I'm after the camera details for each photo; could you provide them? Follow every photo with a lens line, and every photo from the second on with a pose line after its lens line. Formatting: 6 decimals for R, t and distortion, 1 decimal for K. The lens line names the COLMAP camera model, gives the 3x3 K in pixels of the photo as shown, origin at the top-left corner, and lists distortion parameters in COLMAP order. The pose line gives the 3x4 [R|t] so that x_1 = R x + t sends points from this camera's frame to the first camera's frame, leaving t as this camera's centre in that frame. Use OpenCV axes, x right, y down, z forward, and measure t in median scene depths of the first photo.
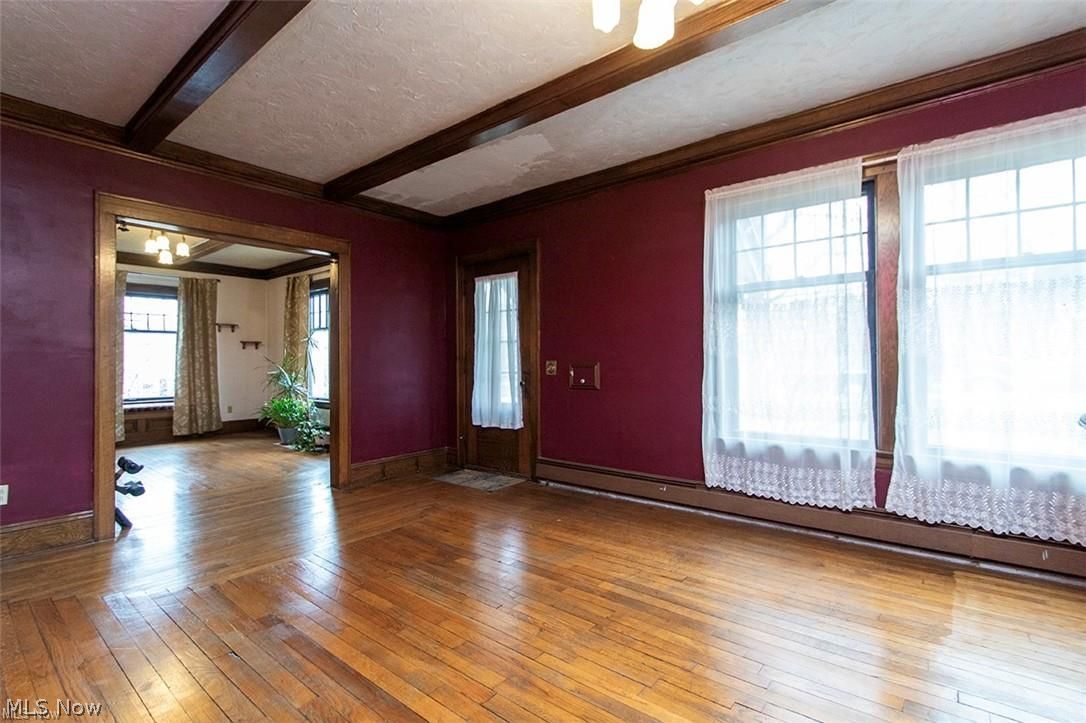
lens RADIAL K [[513.8, 0, 536.4], [0, 513.8, 361.7], [0, 0, 1]] dist [0.008137, -0.002053]
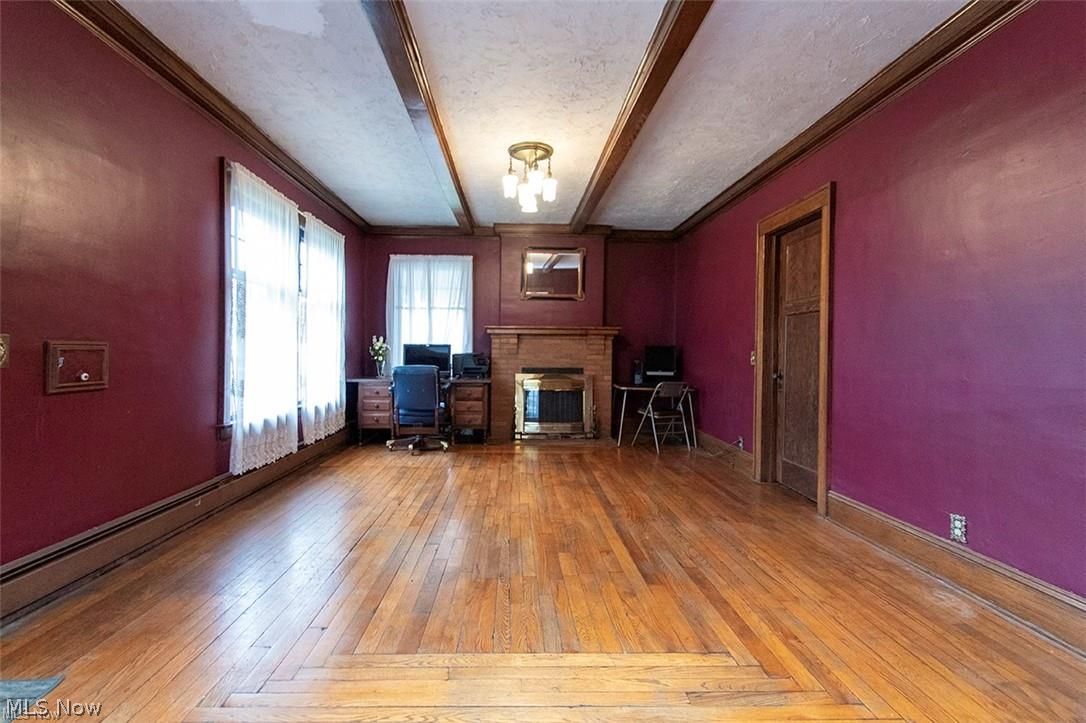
lens RADIAL K [[513.8, 0, 534.4], [0, 513.8, 355.7], [0, 0, 1]] dist [0.008137, -0.002053]
pose [[-0.677917, -0.006221, 0.735112, -0.782296], [-0.006900, 0.999974, 0.002099, 0.014370], [-0.735106, -0.003649, -0.677943, 1.309753]]
